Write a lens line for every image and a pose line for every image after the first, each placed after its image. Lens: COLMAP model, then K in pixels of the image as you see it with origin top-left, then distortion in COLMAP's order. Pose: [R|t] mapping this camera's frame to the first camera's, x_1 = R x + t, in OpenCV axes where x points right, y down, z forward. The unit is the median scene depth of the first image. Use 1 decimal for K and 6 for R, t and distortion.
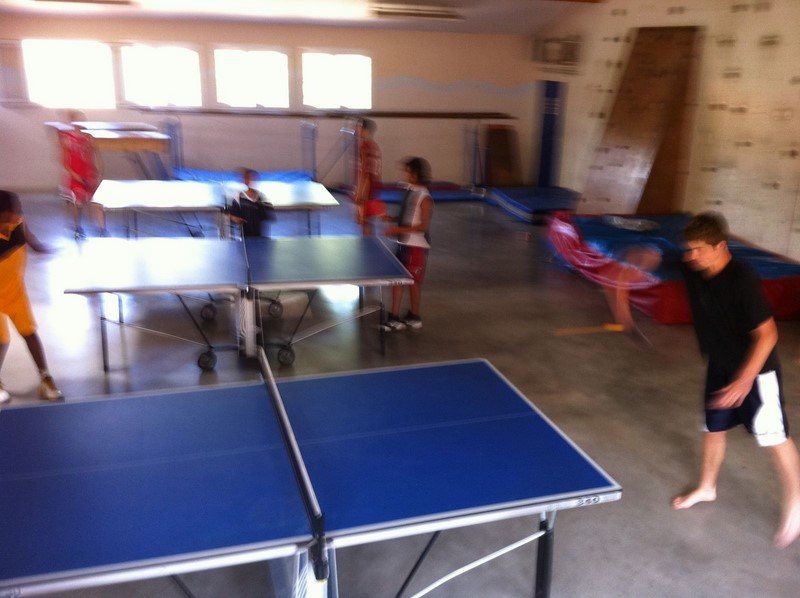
lens RADIAL K [[771.0, 0, 424.9], [0, 771.0, 299.3], [0, 0, 1]] dist [0.065773, -0.198030]
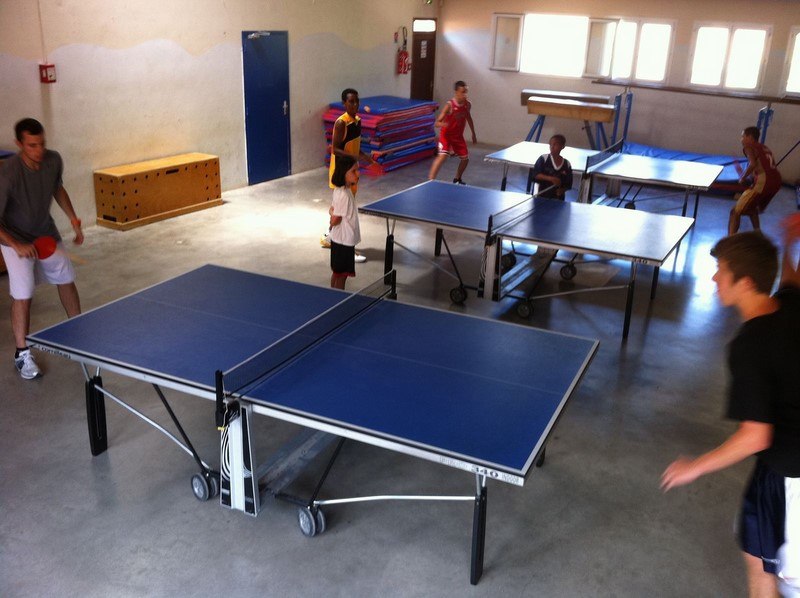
lens RADIAL K [[764.9, 0, 403.8], [0, 764.9, 266.6], [0, 0, 1]] dist [0.171466, -0.438717]
pose [[0.737414, 0.209628, -0.642088, 0.173805], [-0.220651, 0.973229, 0.064328, -0.007377], [0.638383, 0.094241, 0.763928, 0.041783]]
